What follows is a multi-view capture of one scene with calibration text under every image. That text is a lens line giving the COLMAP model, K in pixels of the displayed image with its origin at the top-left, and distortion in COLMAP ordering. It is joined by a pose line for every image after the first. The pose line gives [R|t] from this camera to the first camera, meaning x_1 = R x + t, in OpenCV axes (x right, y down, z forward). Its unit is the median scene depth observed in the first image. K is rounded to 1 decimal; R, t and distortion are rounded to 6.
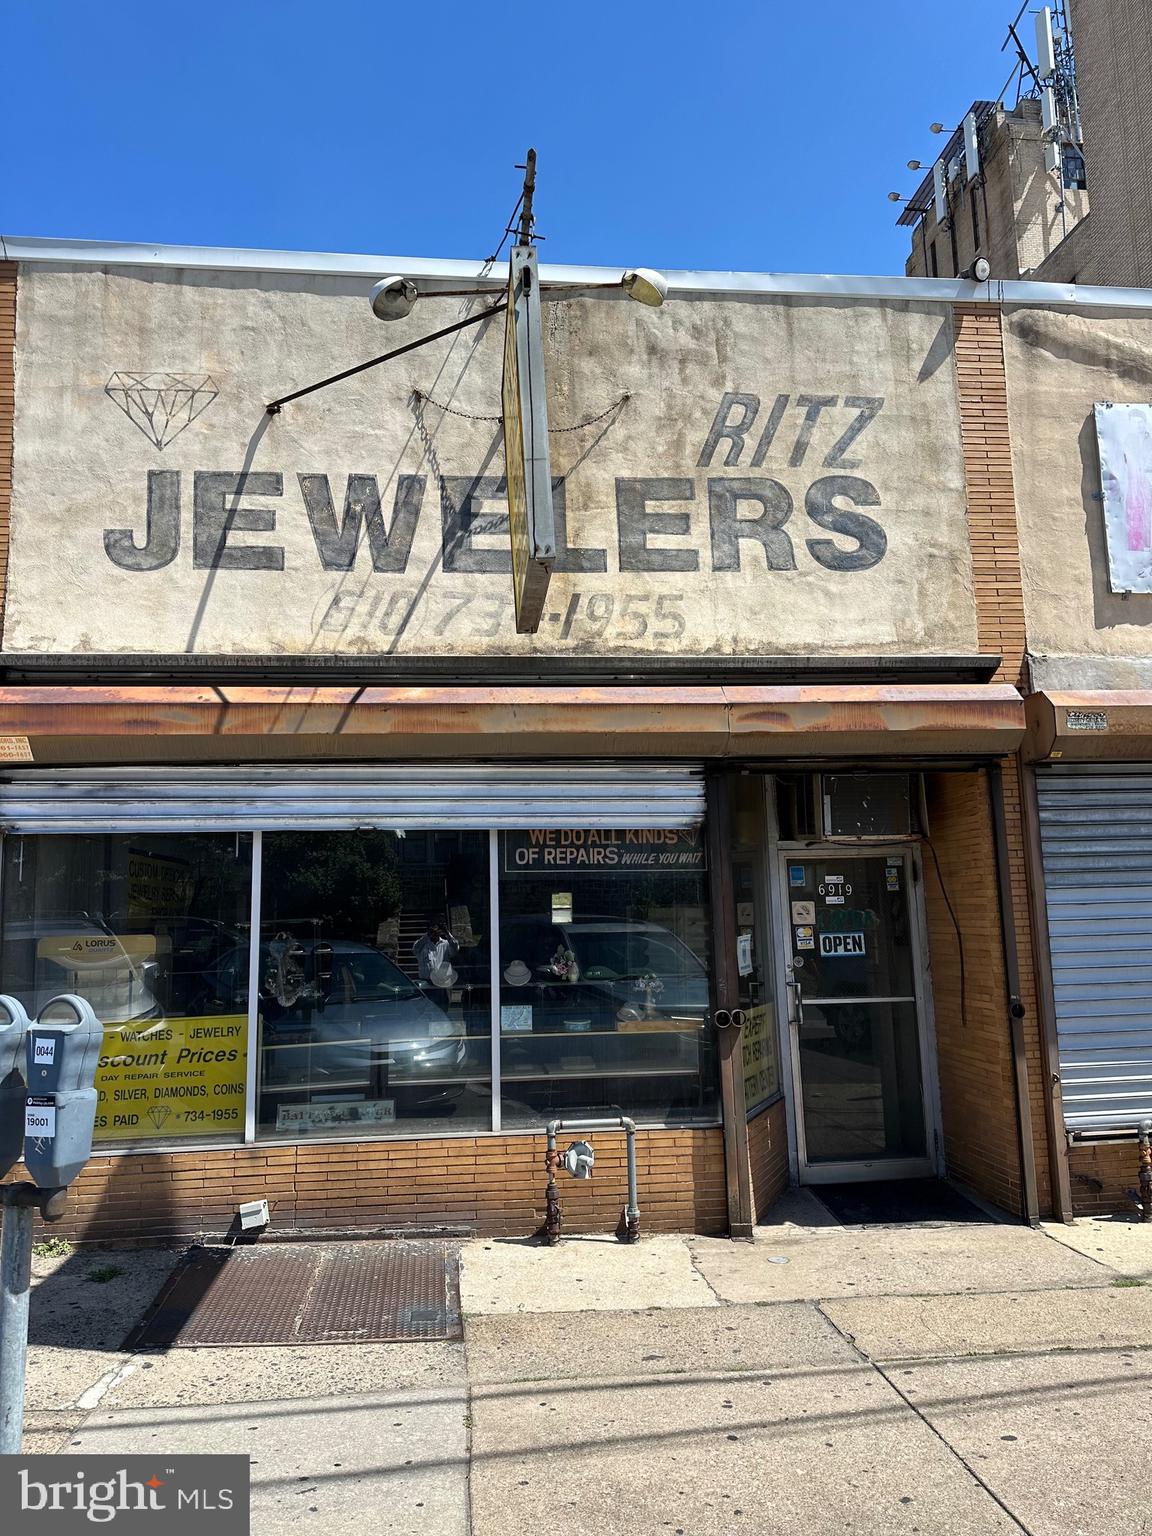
lens RADIAL K [[1093.5, 0, 585.0], [0, 1093.5, 774.1], [0, 0, 1]] dist [0.032051, -0.041243]
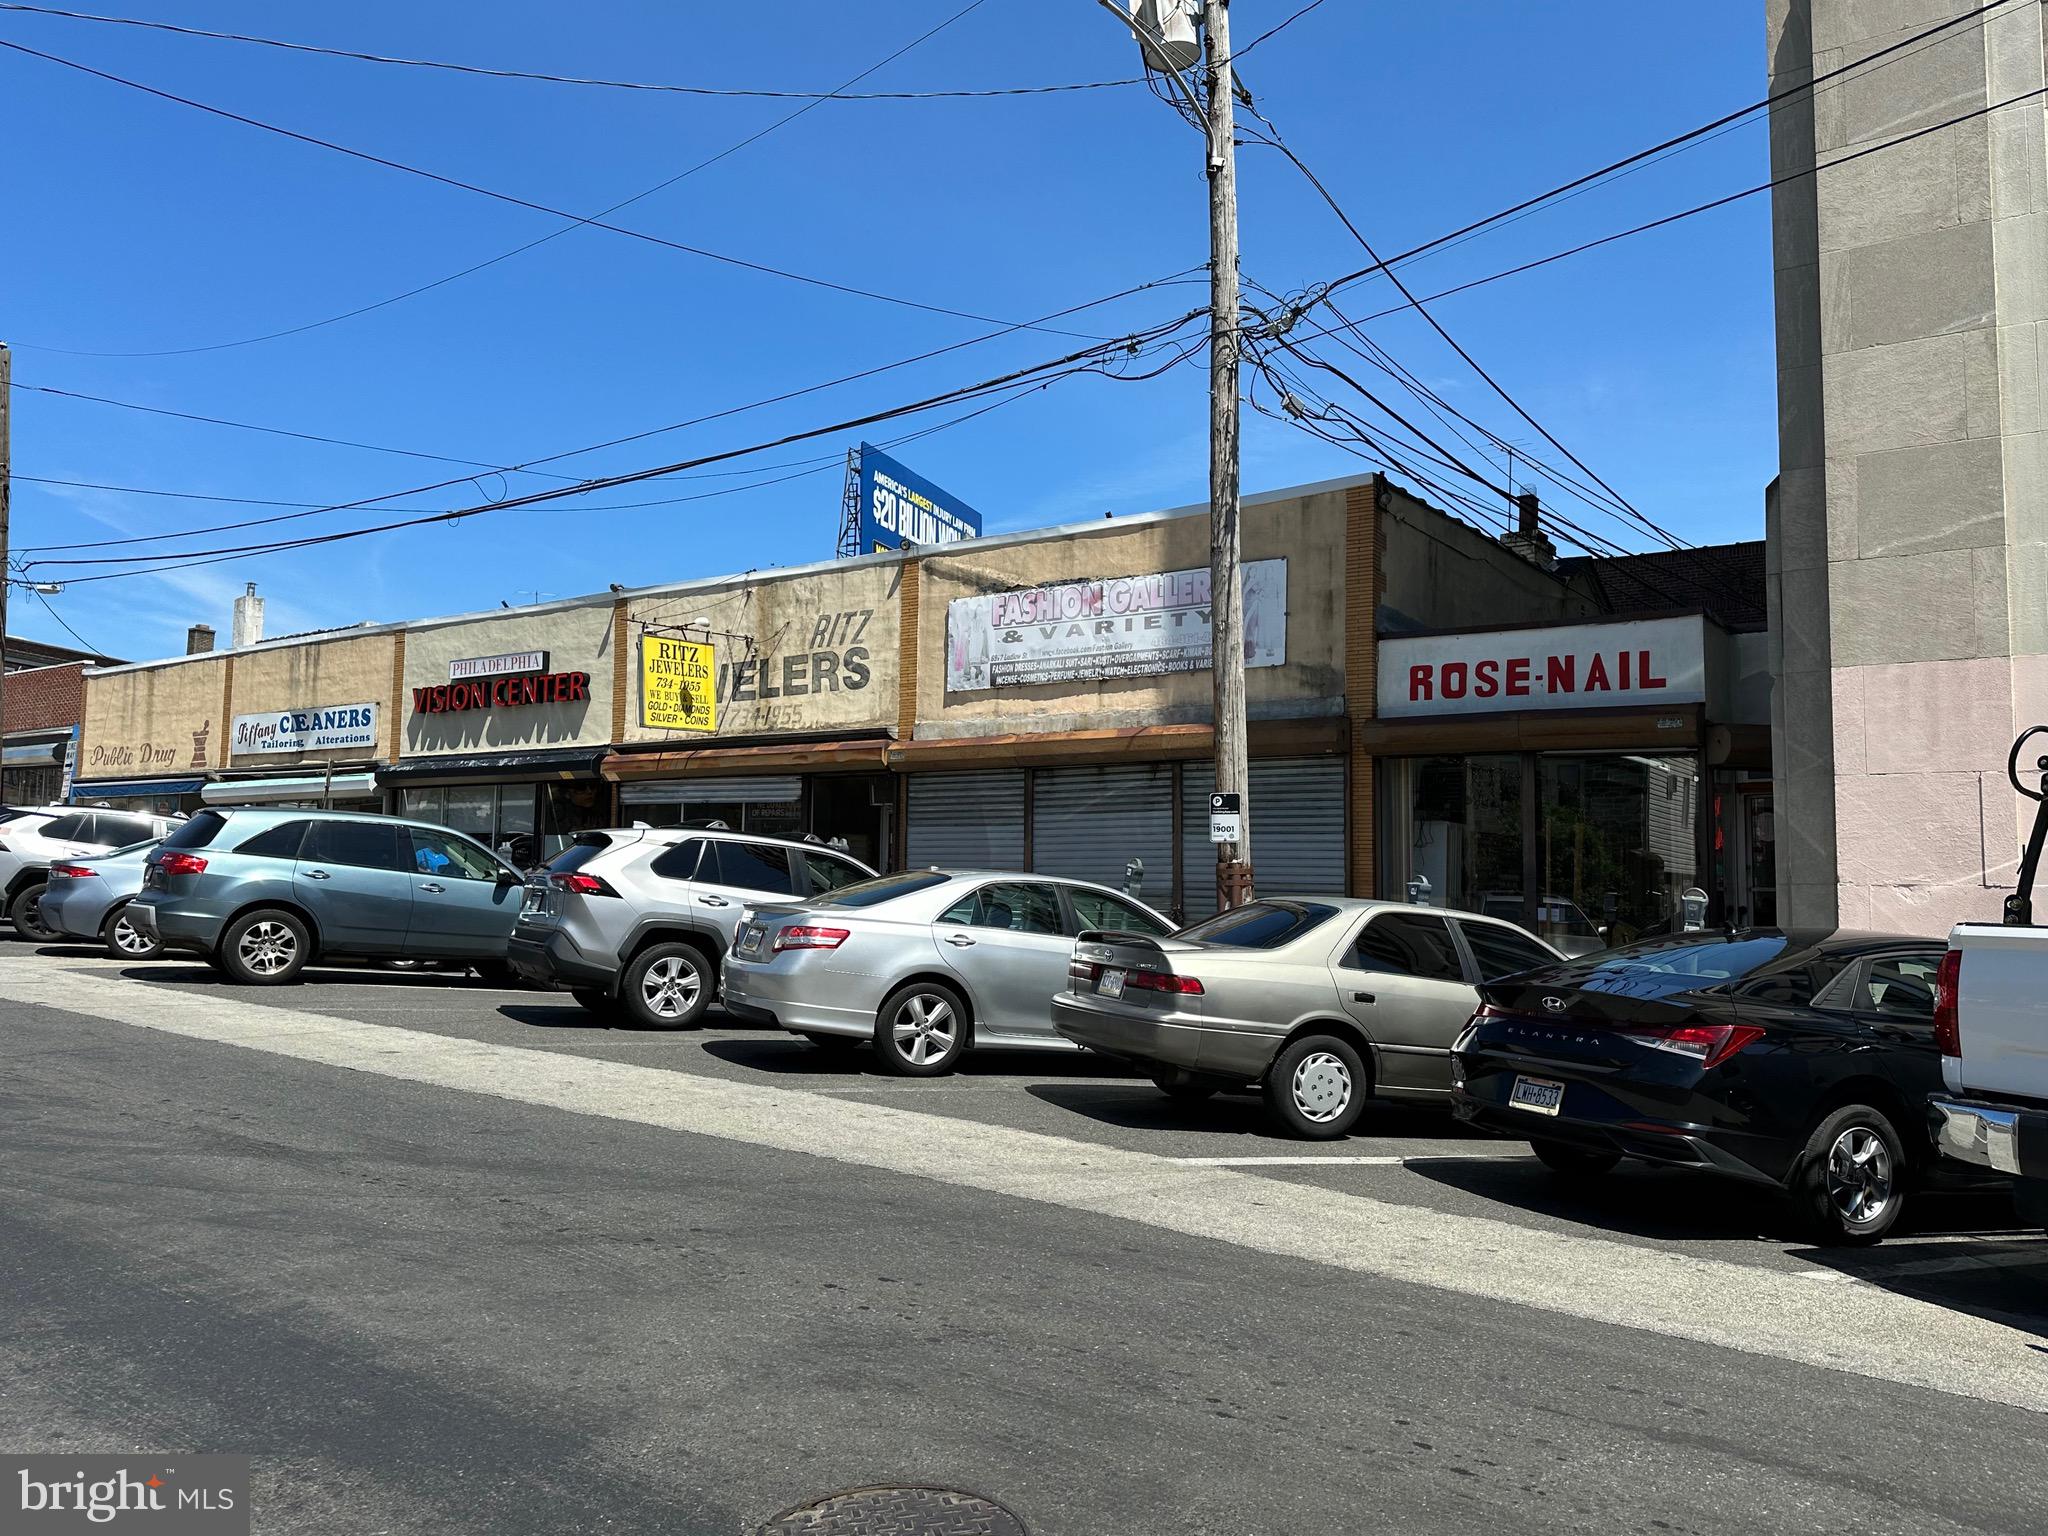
lens RADIAL K [[1503.1, 0, 1029.9], [0, 1503.1, 780.8], [0, 0, 1]] dist [0.075256, -0.040826]
pose [[0.747235, -0.010170, -0.664482, 2.779856], [0.050708, 0.997840, 0.041750, -0.113427], [0.662623, -0.064892, 0.746137, -1.207106]]
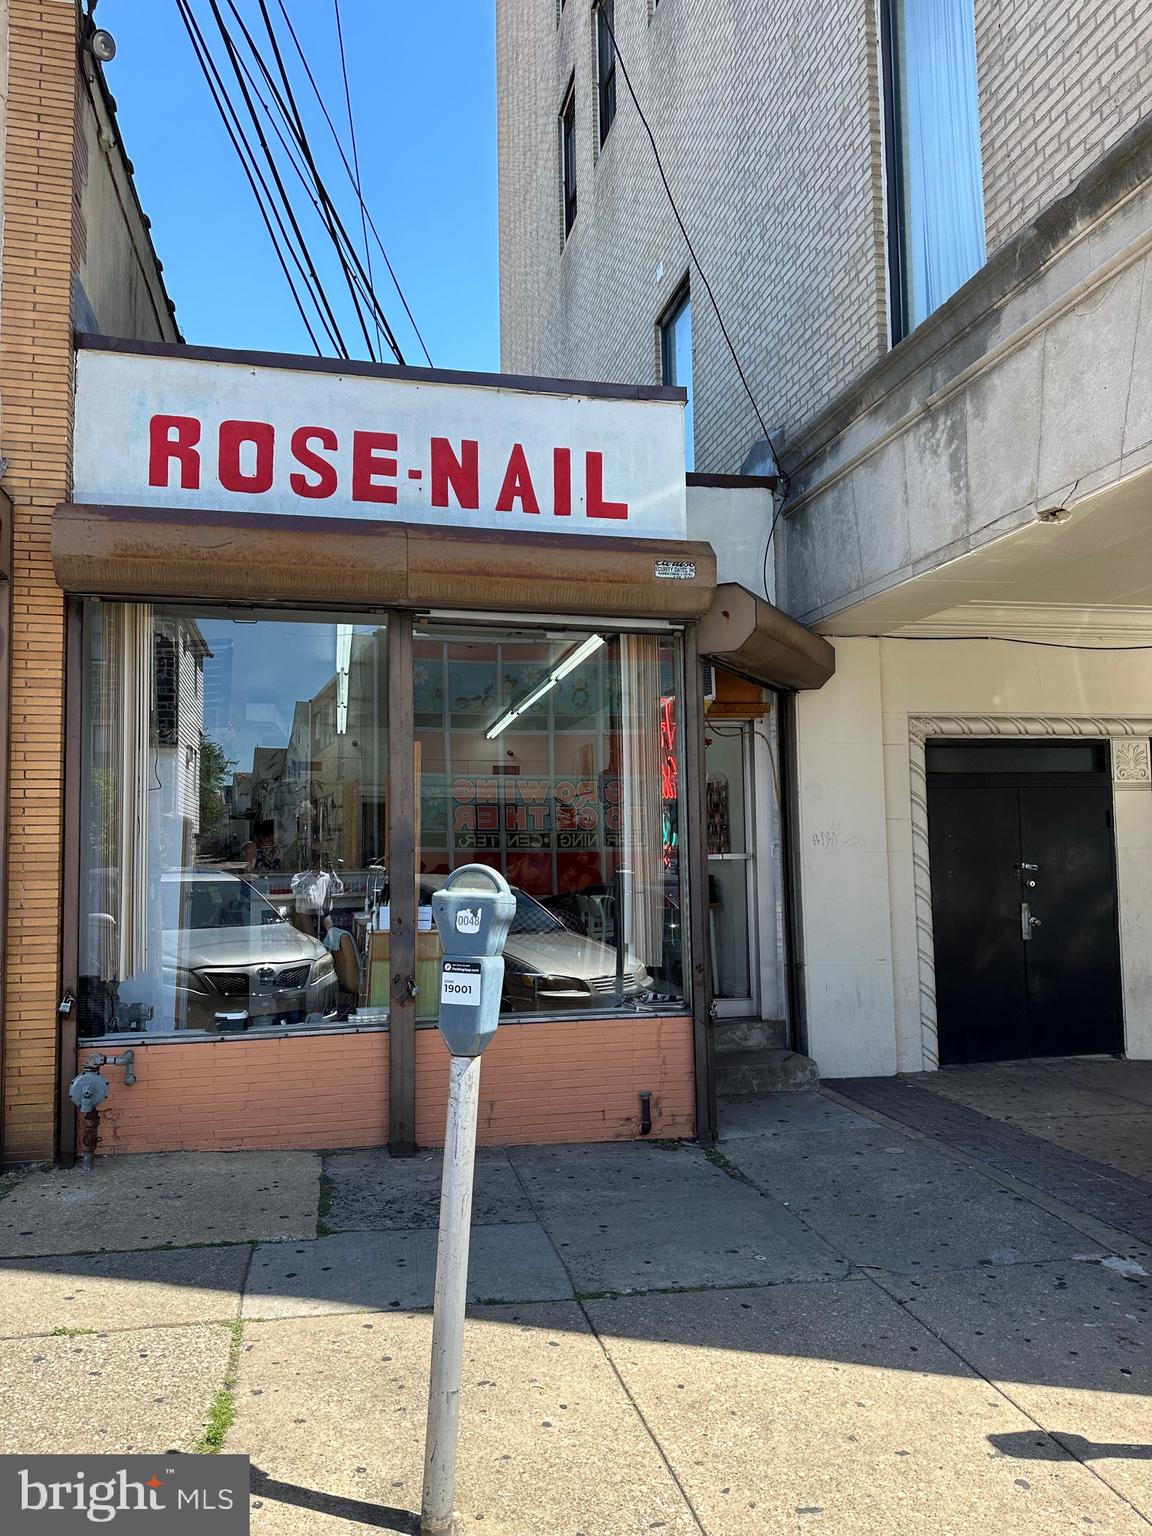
lens RADIAL K [[1093.5, 0, 577.8], [0, 1093.5, 768.6], [0, 0, 1]] dist [0.032051, -0.041243]
pose [[0.993904, 0.019615, 0.108489, 1.781077], [-0.025470, 0.998278, 0.052851, 0.068161], [-0.107266, -0.055292, 0.992692, 0.259538]]
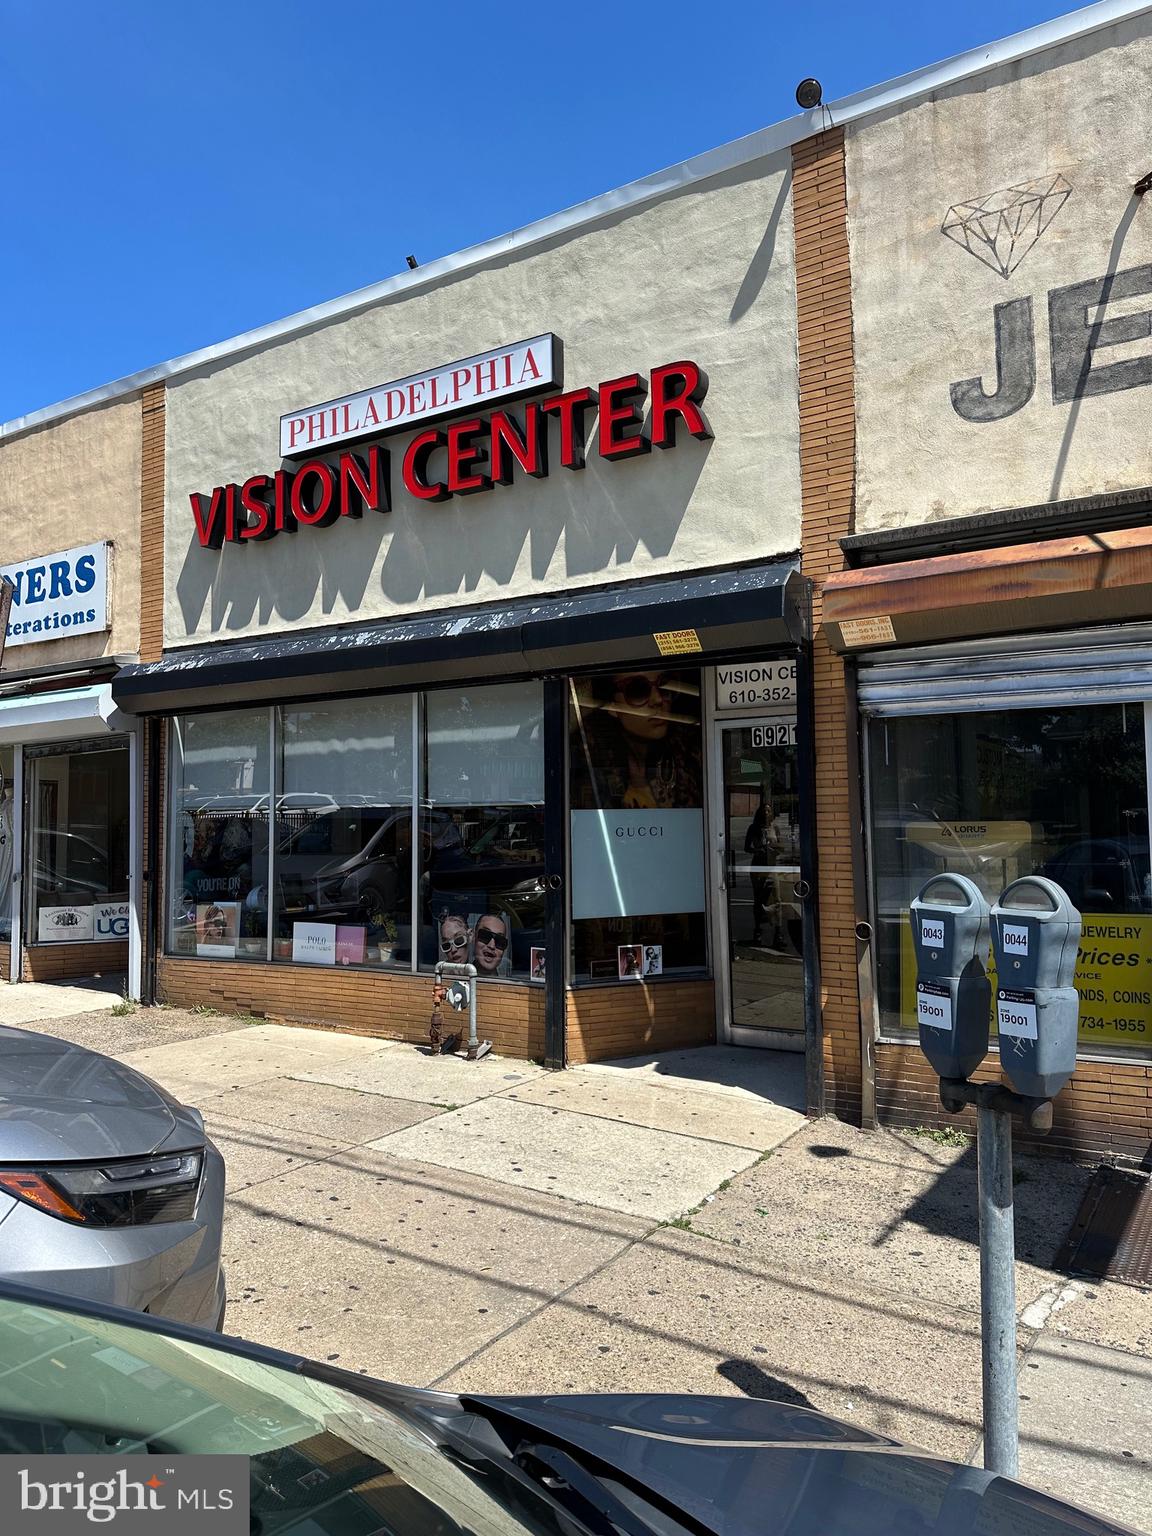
lens RADIAL K [[1093.5, 0, 563.6], [0, 1093.5, 765.7], [0, 0, 1]] dist [0.032051, -0.041243]
pose [[0.762504, -0.020617, -0.646655, -0.092735], [0.075558, 0.995490, 0.057355, 0.018317], [0.642557, -0.092594, 0.760623, 0.059282]]
